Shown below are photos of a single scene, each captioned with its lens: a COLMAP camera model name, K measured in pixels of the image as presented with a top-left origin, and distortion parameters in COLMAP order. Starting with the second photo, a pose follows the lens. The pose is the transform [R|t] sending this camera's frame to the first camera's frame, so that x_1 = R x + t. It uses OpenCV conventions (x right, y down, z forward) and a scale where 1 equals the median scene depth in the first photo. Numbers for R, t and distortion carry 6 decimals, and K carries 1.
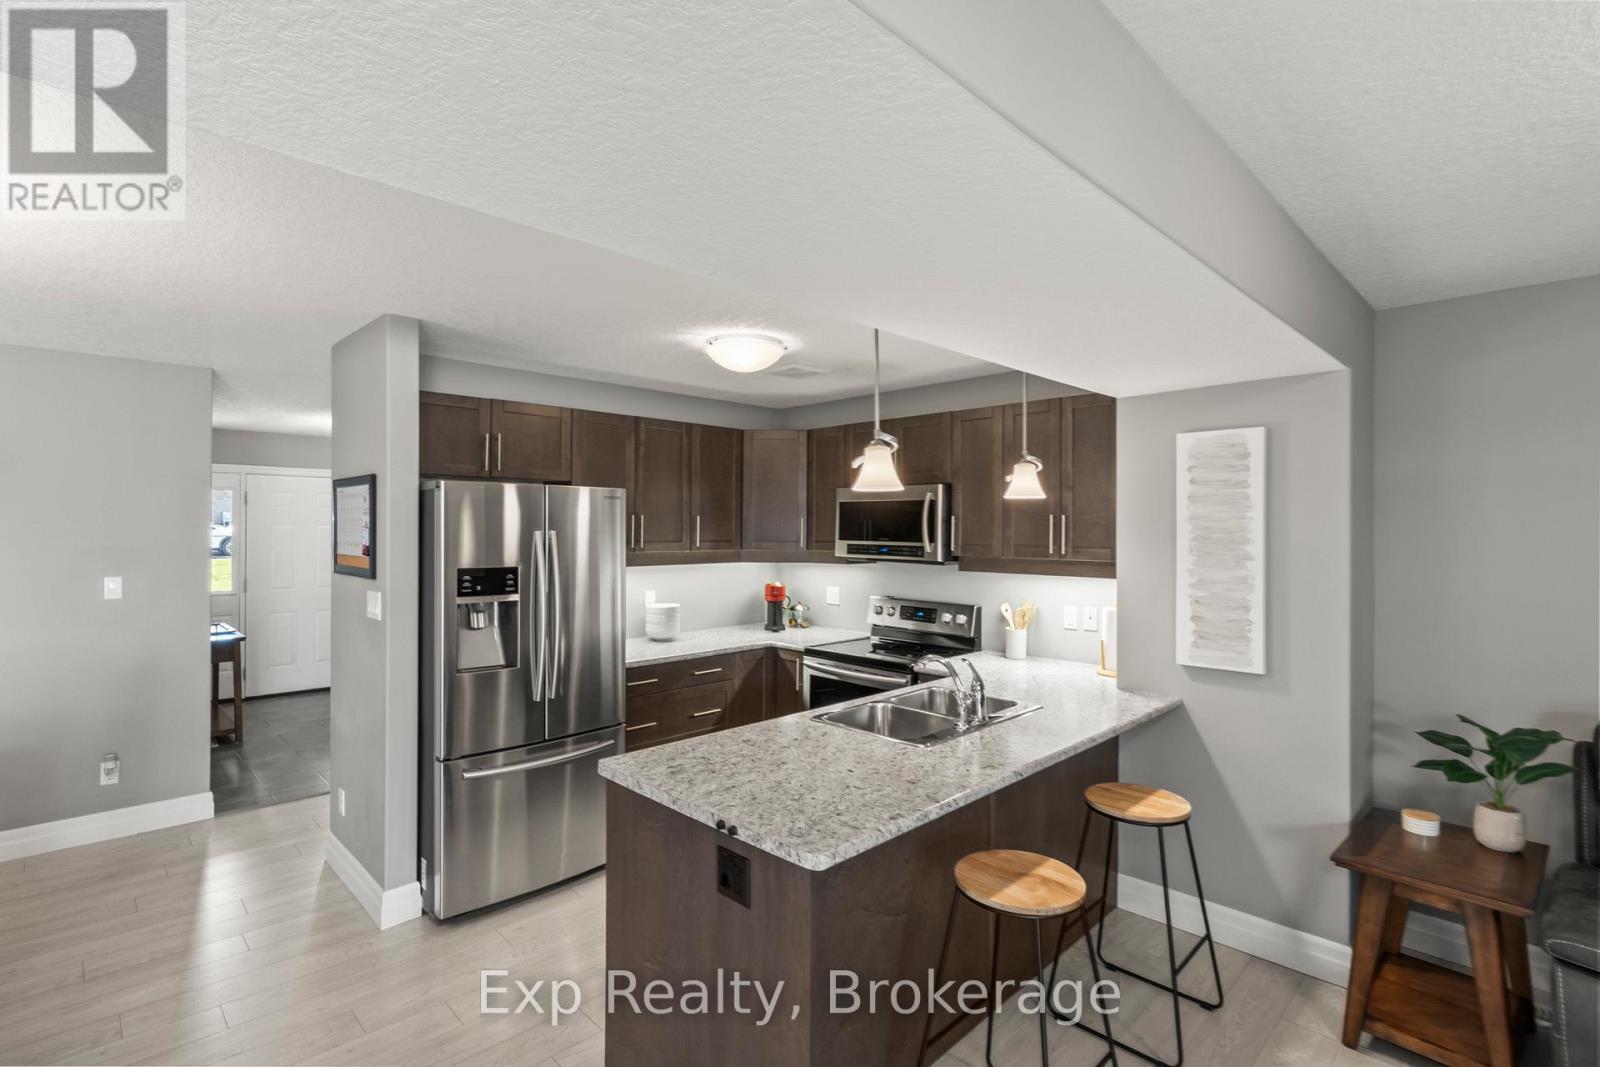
lens RADIAL K [[755.1, 0, 800.0], [0, 755.1, 533.5], [0, 0, 1]] dist [-0.003864, 0.000702]
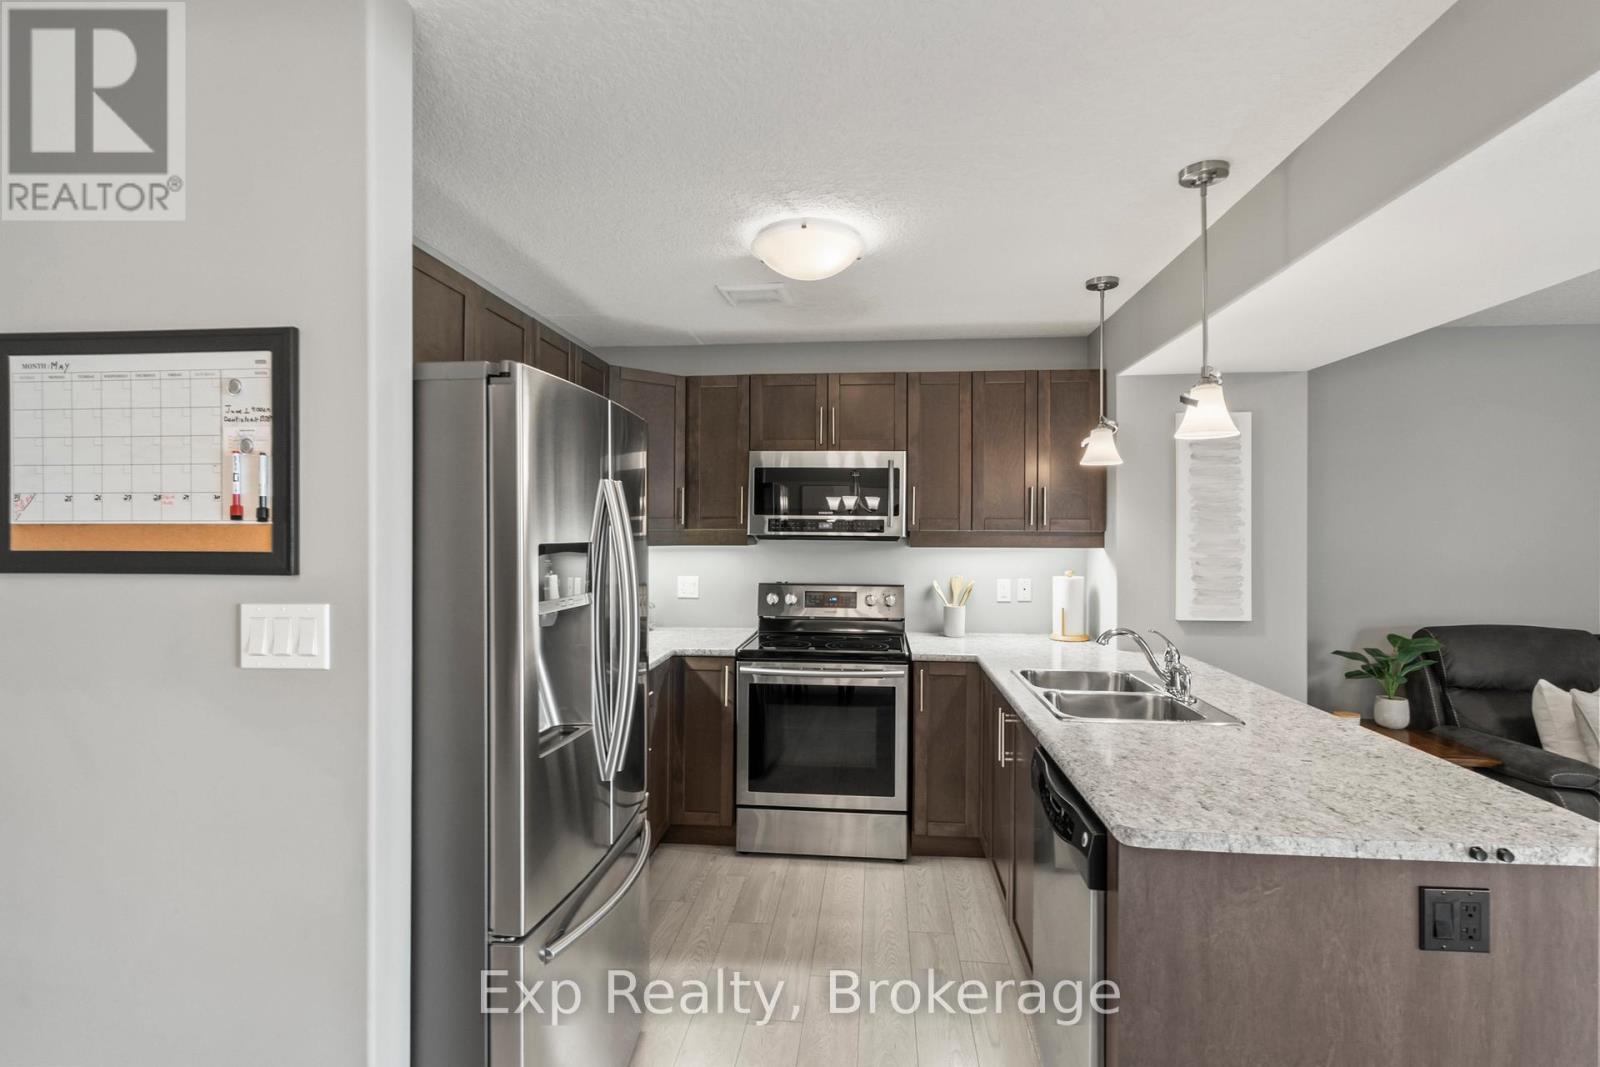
lens RADIAL K [[755.1, 0, 800.0], [0, 755.1, 533.5], [0, 0, 1]] dist [-0.003864, 0.000702]
pose [[0.768843, -0.006429, 0.639405, -0.603052], [0.005281, 0.999979, 0.003704, 0.035890], [-0.639416, 0.000529, 0.768861, 0.474602]]
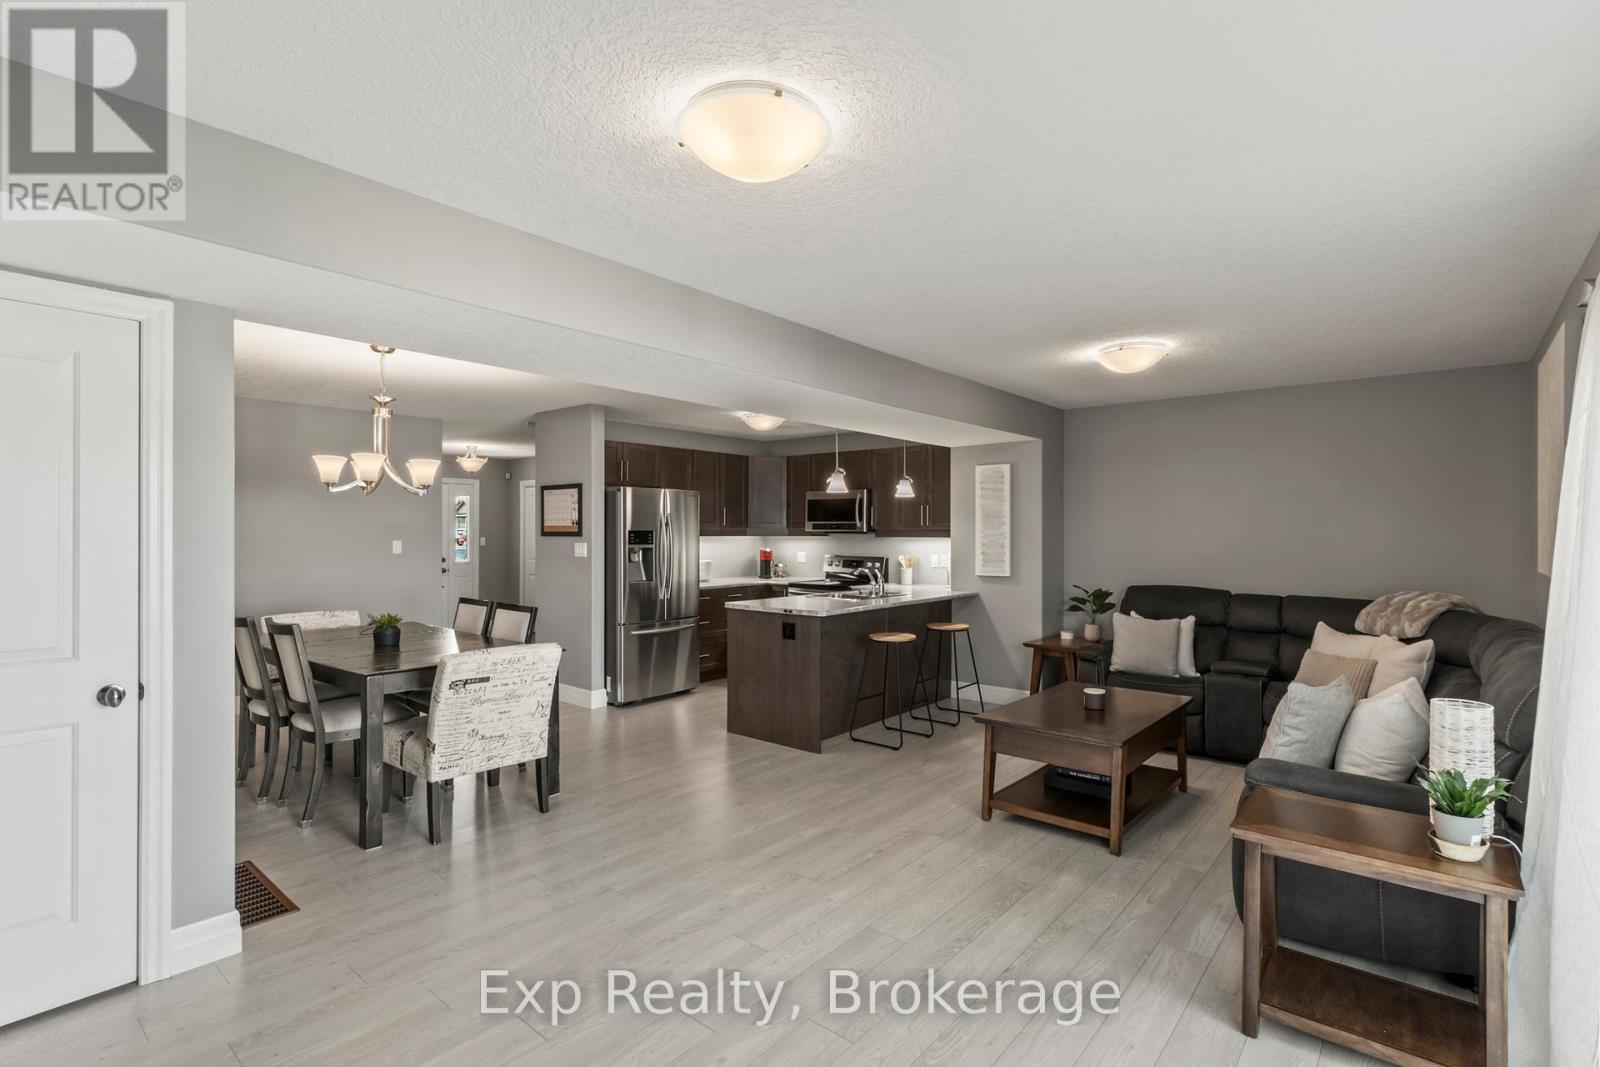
lens RADIAL K [[767.5, 0, 800.4], [0, 767.5, 538.7], [0, 0, 1]] dist [-0.003154, 0.000827]
pose [[0.995646, -0.002233, 0.093185, -0.177067], [0.002173, 0.999997, 0.000751, 0.064191], [-0.093187, -0.000545, 0.995649, -1.028250]]
